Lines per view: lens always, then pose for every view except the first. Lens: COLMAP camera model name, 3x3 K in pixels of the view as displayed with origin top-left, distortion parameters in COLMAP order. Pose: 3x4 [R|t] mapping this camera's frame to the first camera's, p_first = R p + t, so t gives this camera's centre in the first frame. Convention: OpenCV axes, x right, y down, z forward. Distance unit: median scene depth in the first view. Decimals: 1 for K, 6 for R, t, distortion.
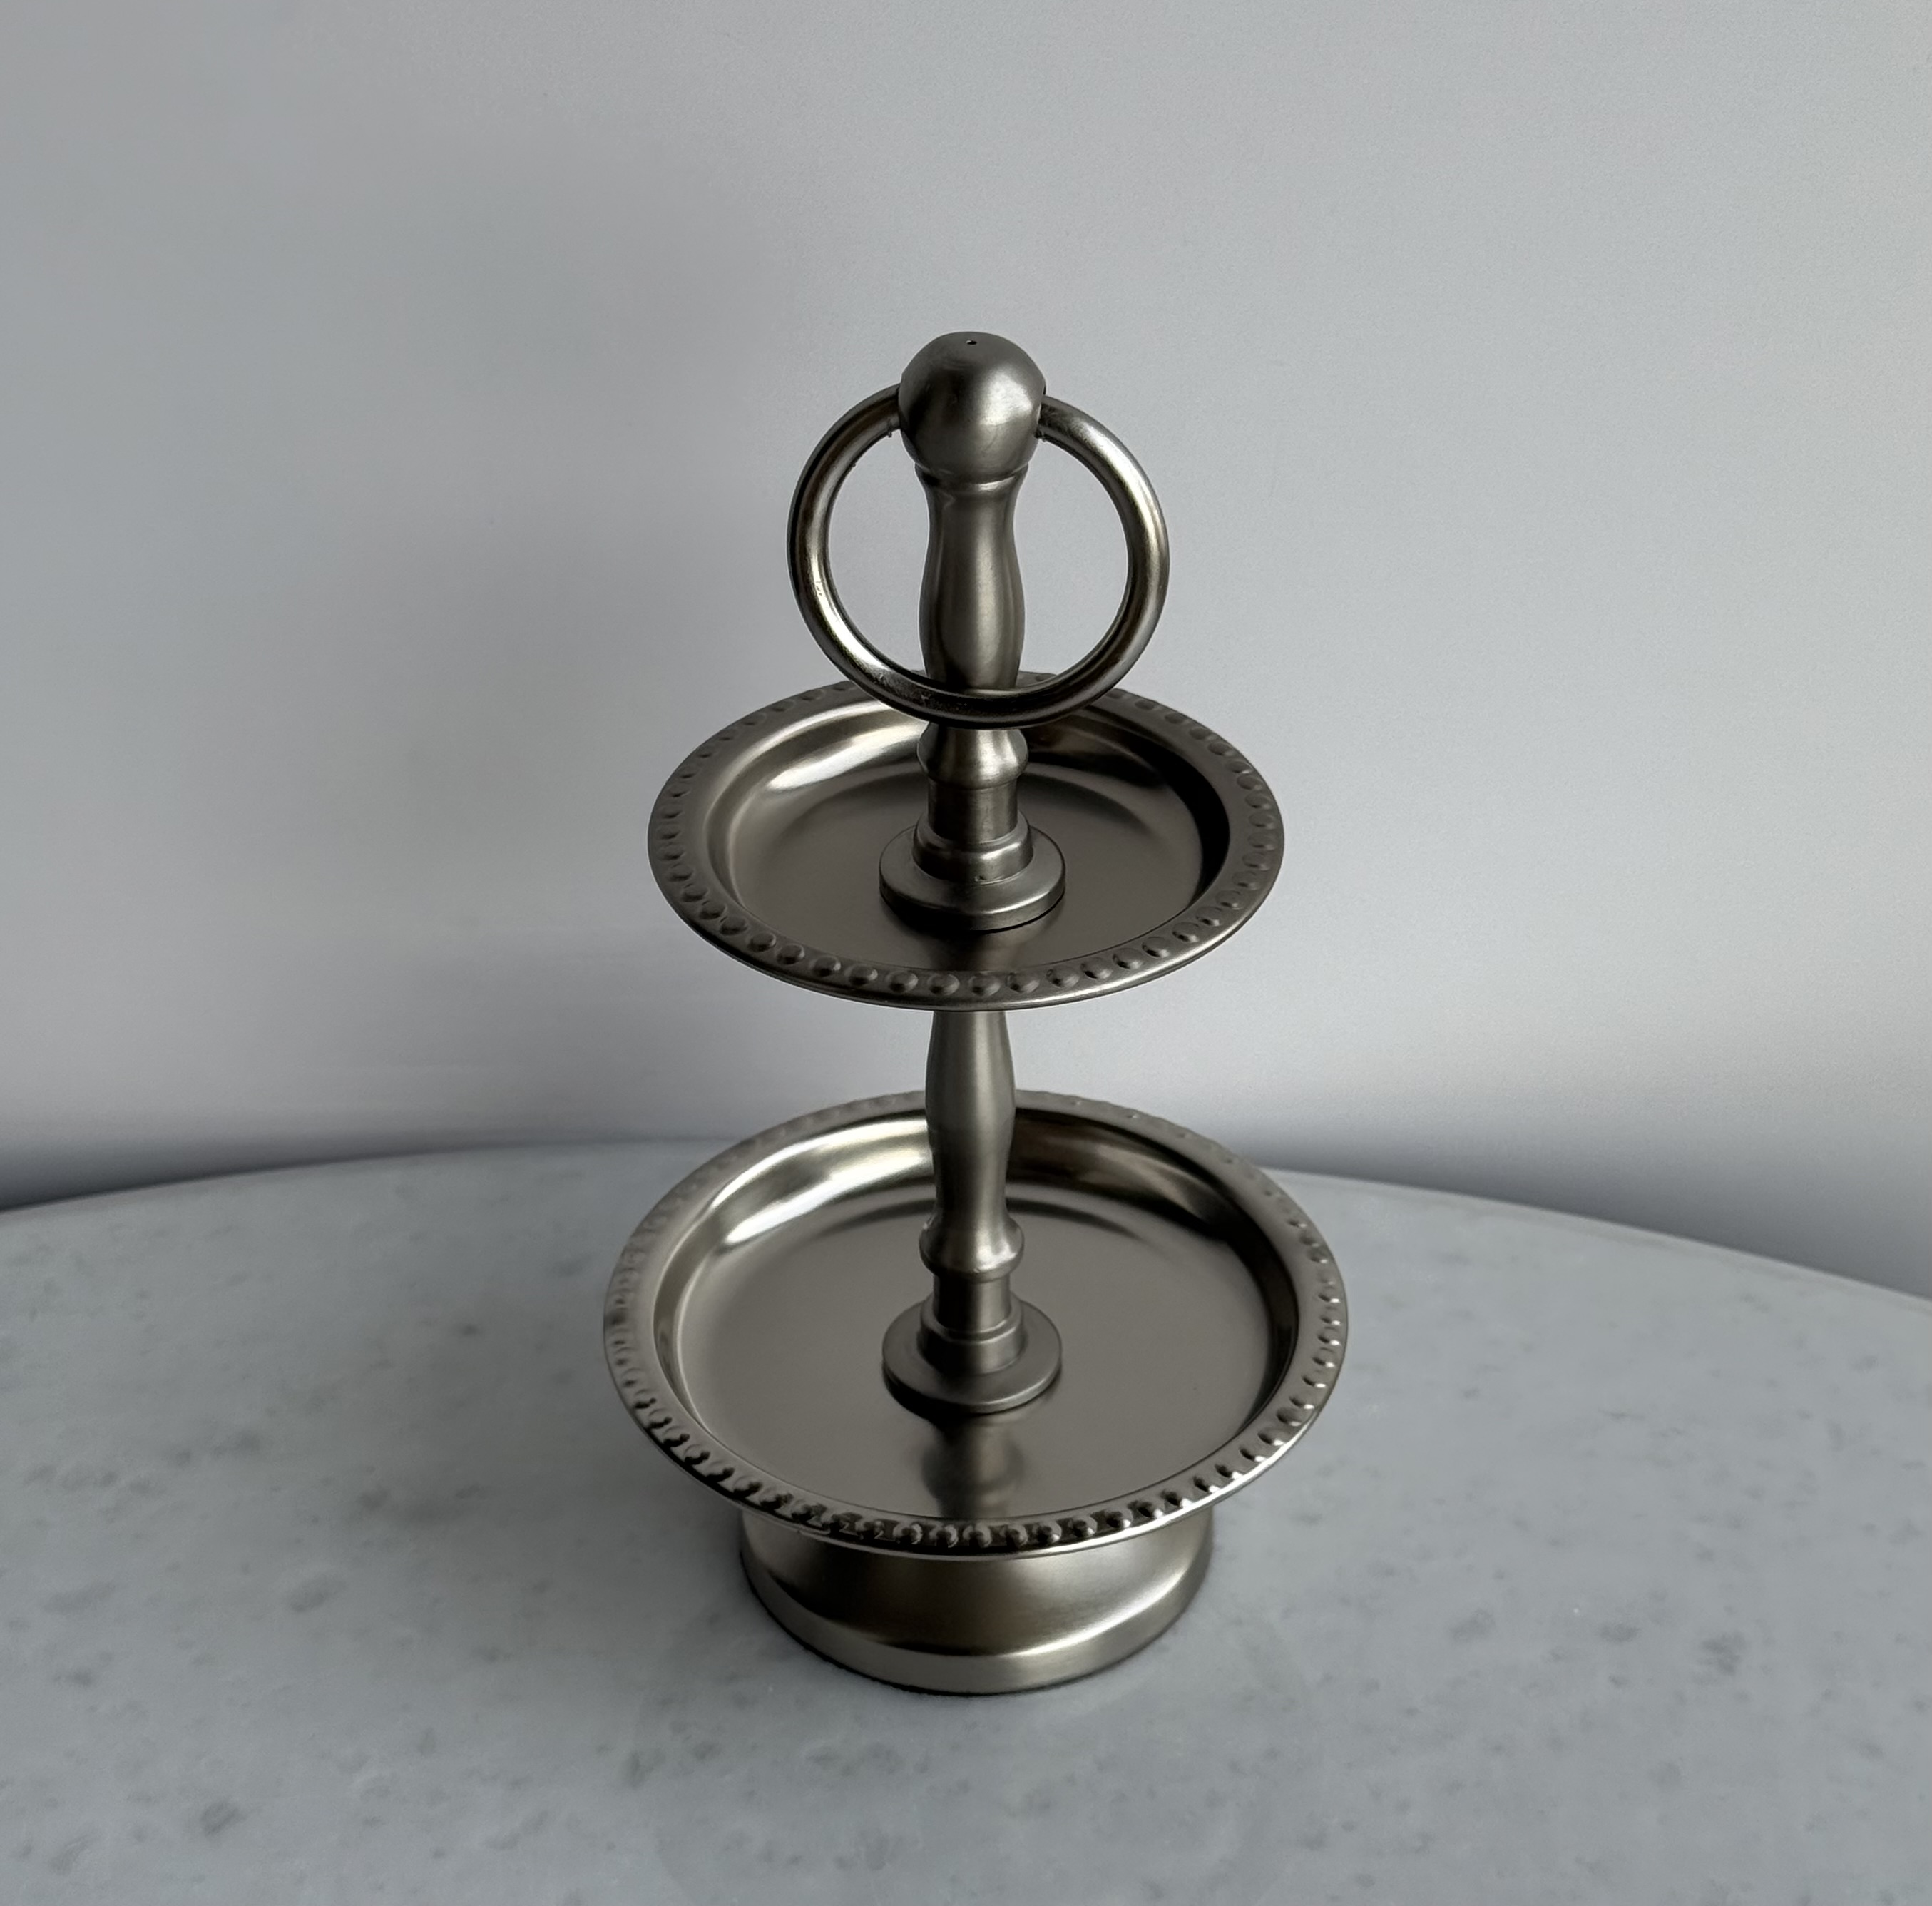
lens RADIAL K [[3579.3, 0, 966.0], [0, 3579.3, 953.0], [0, 0, 1]] dist [0.058664, 0.119990]
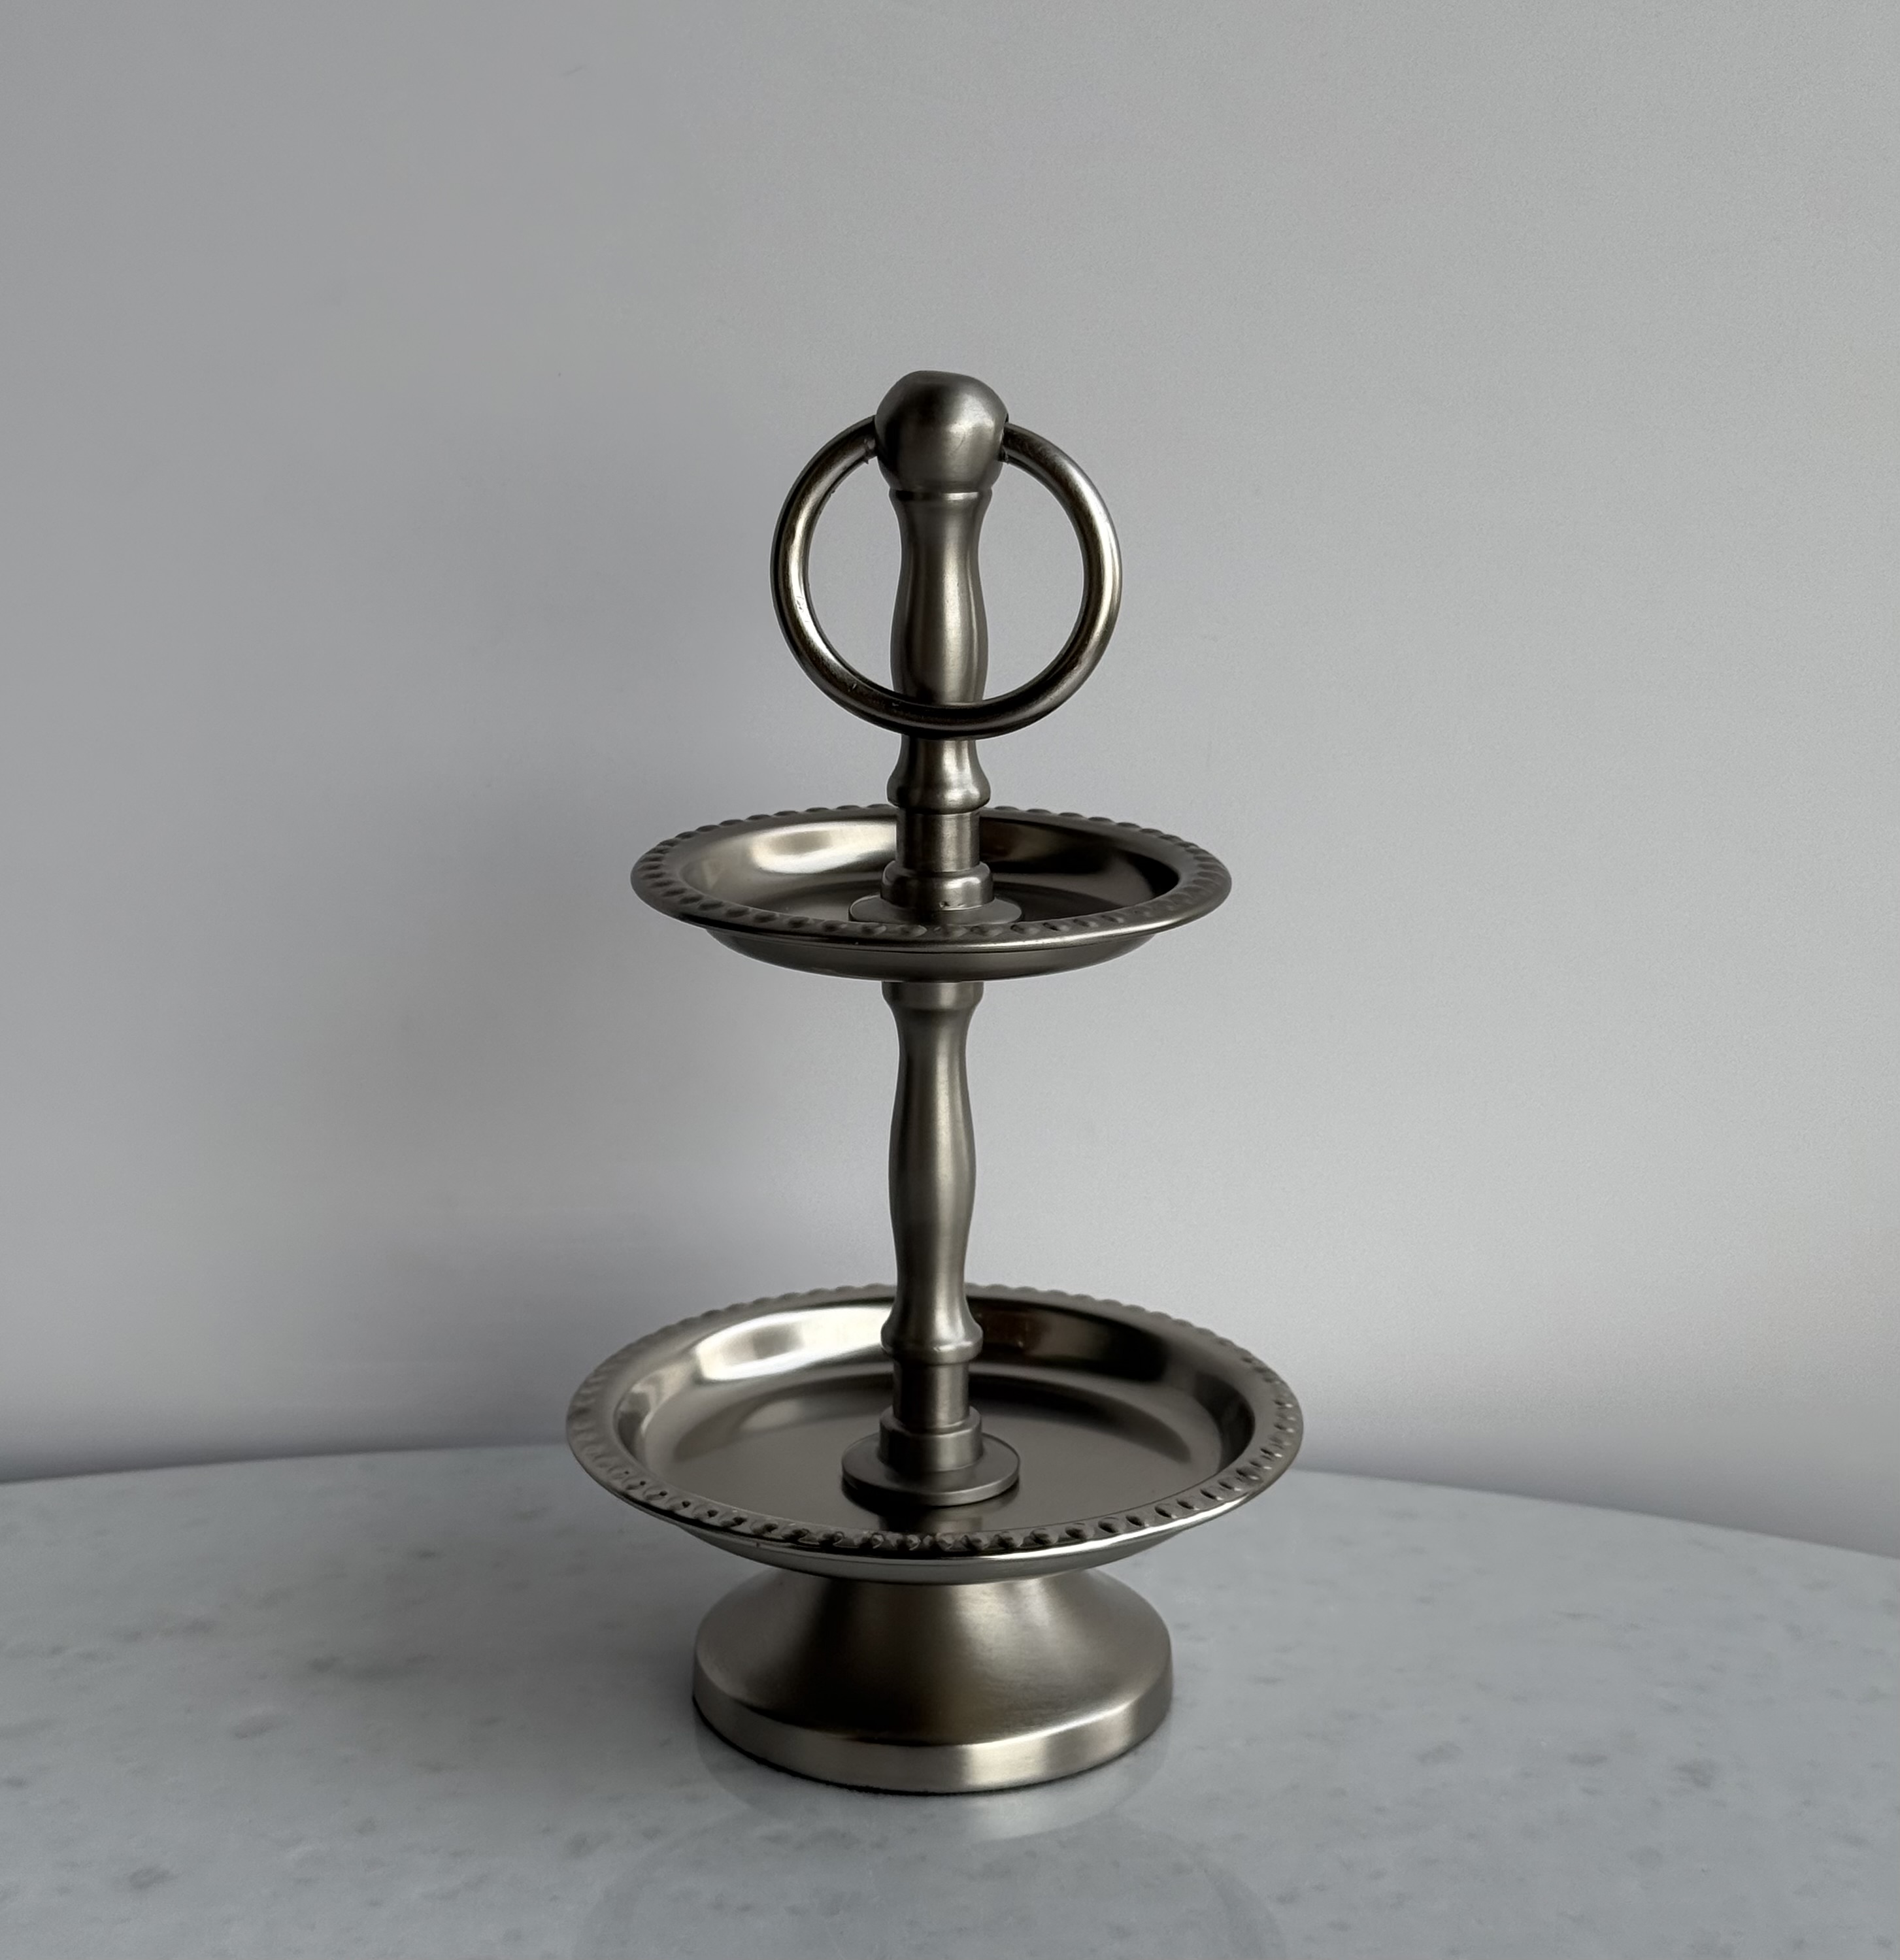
lens RADIAL K [[3325.3, 0, 919.1], [0, 3325.3, 979.4], [0, 0, 1]] dist [0.106470, -0.184402]
pose [[0.999946, 0.009257, 0.004815, -0.007742], [-0.007234, 0.947571, -0.319463, 0.297302], [-0.007520, 0.319411, 0.947586, 0.071266]]
